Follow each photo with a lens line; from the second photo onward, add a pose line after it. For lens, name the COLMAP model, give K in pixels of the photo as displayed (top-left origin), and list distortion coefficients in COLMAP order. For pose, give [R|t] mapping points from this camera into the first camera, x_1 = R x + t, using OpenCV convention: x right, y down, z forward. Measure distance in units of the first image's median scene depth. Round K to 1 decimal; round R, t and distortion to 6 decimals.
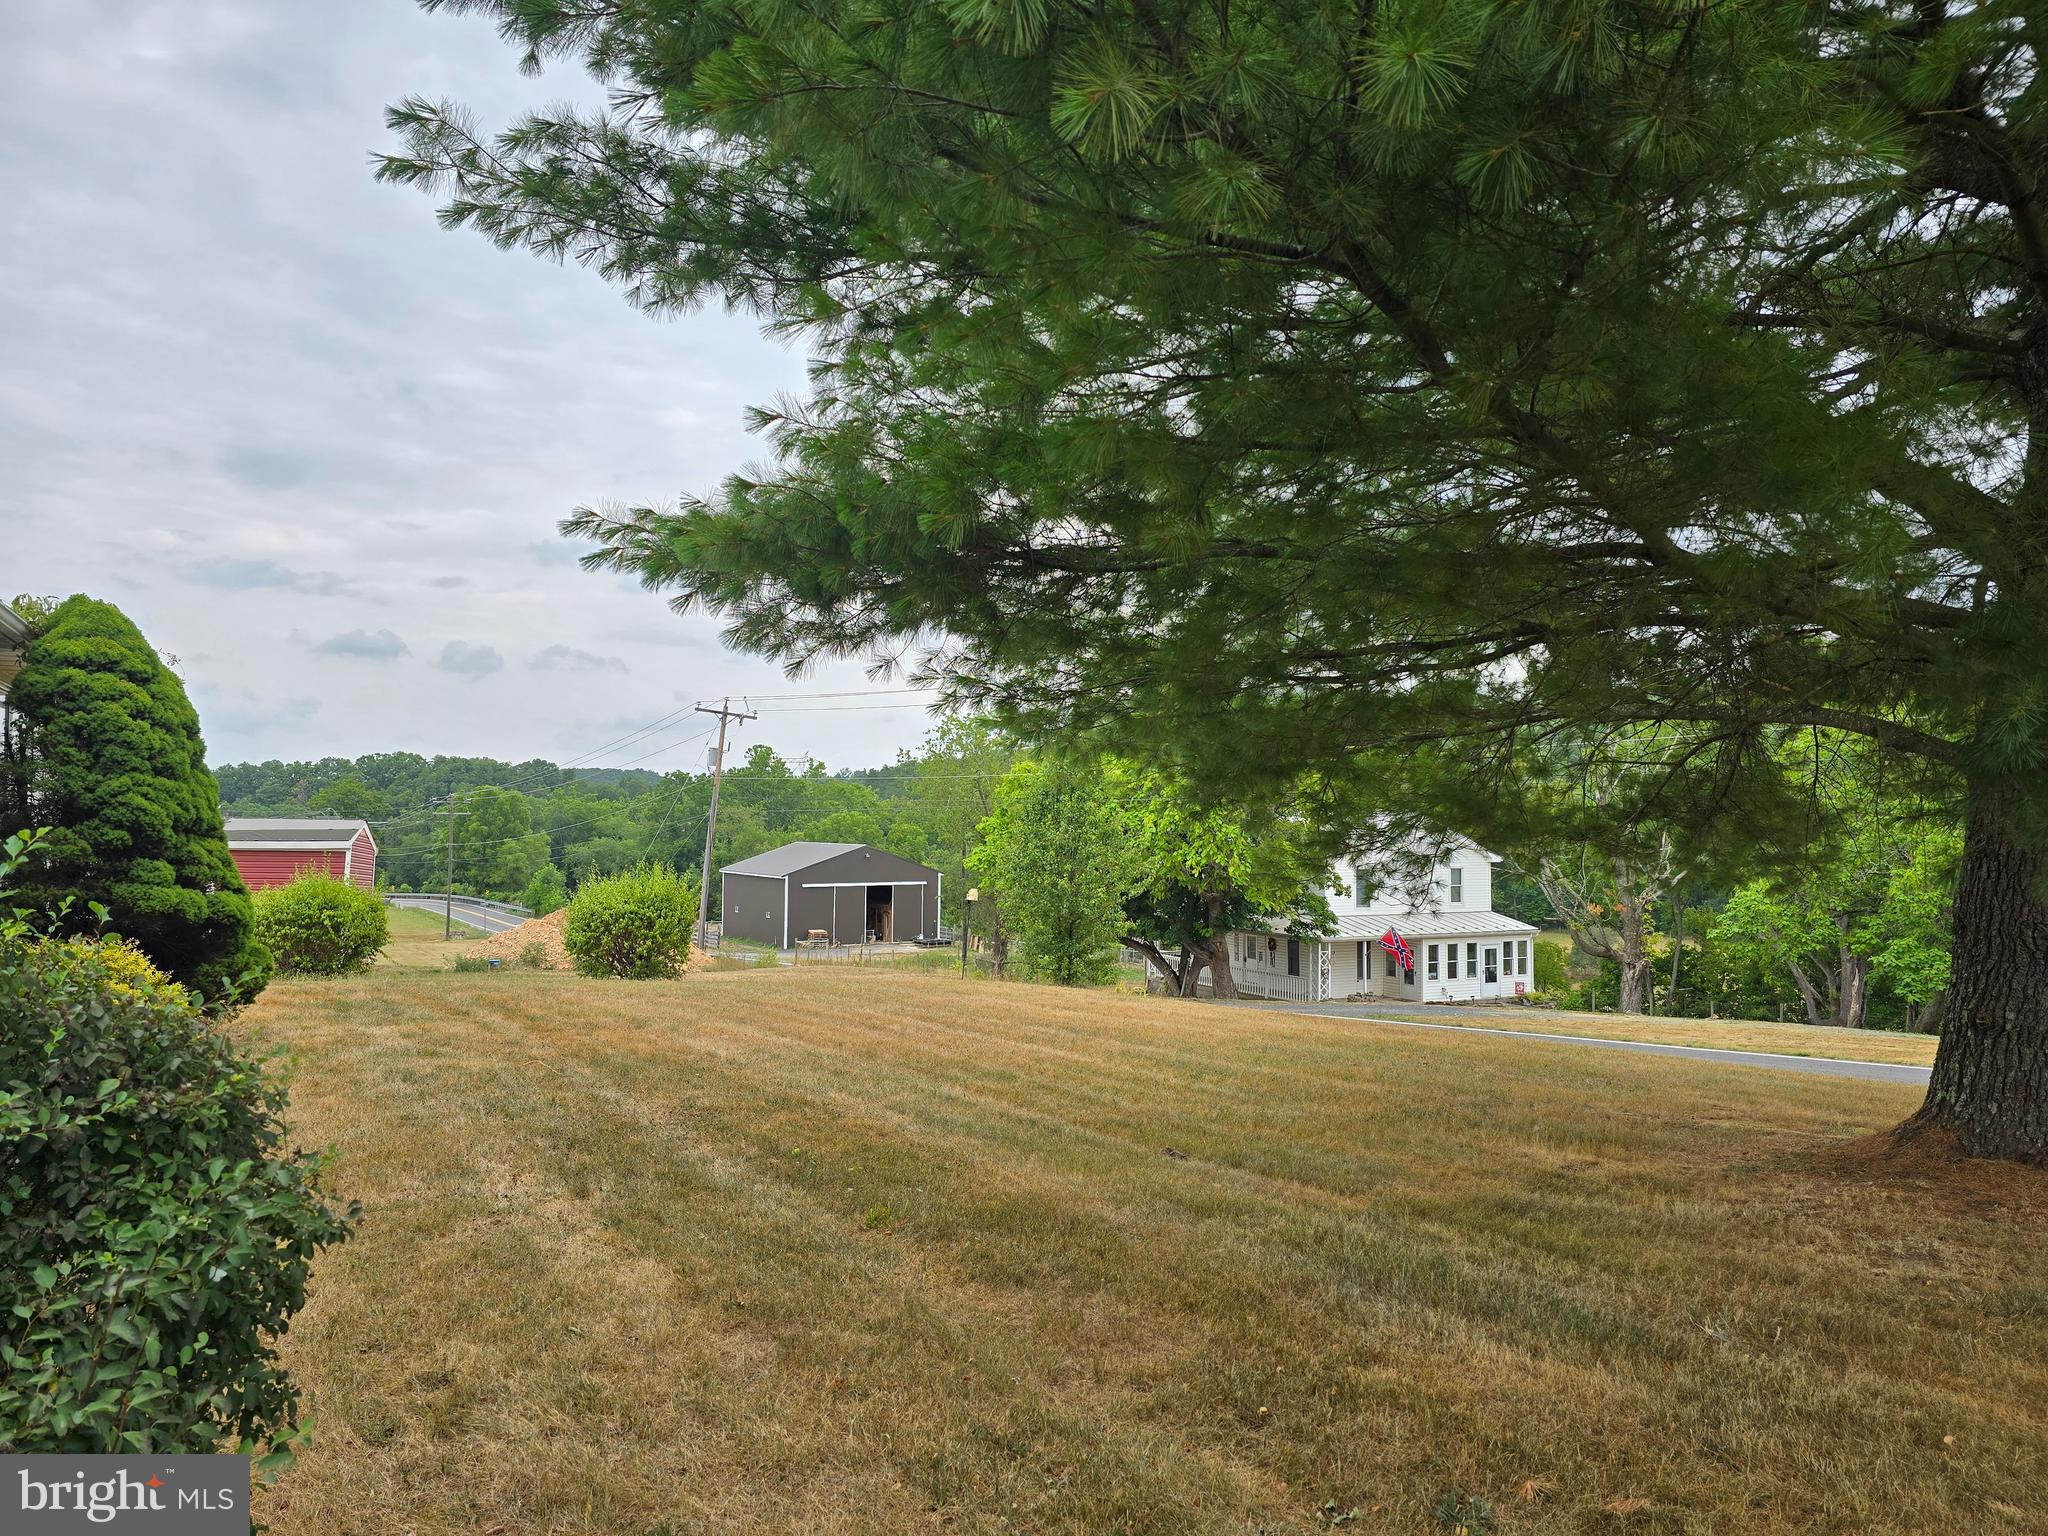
lens RADIAL K [[1433.5, 0, 1038.8], [0, 1433.5, 739.1], [0, 0, 1]] dist [0.057826, -0.074852]
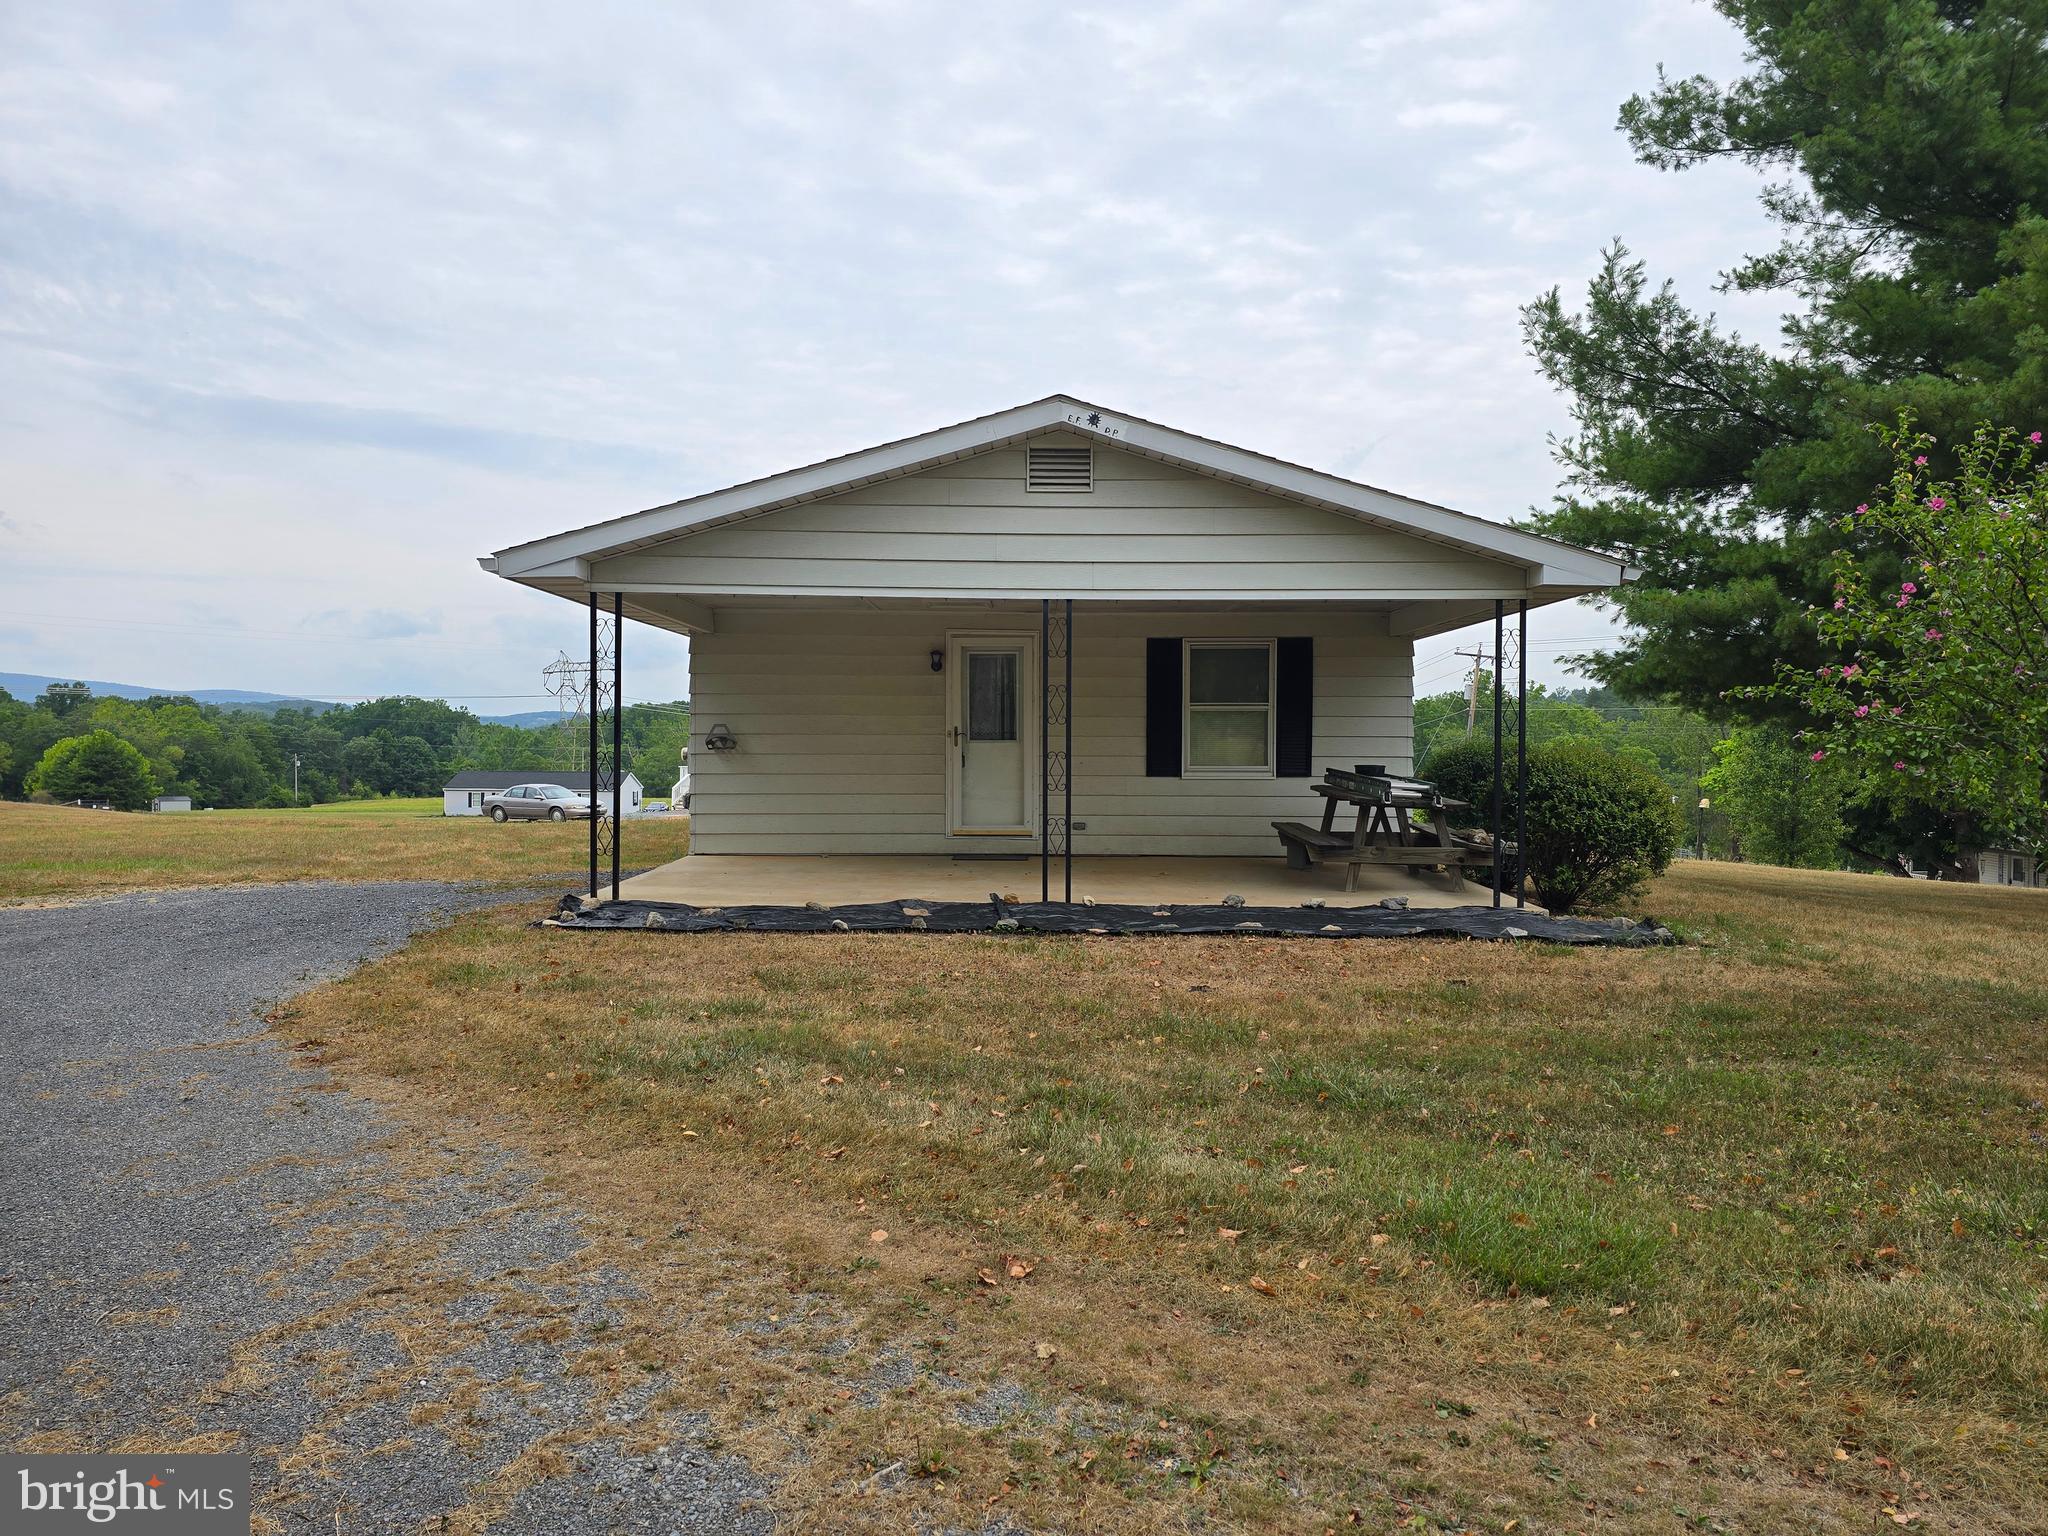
lens RADIAL K [[1433.5, 0, 1038.8], [0, 1433.5, 739.1], [0, 0, 1]] dist [0.057826, -0.074852]
pose [[0.885825, -0.002749, -0.464011, 0.021769], [0.027666, 0.998516, 0.046901, -0.019837], [0.463194, -0.054383, 0.884587, -0.332960]]
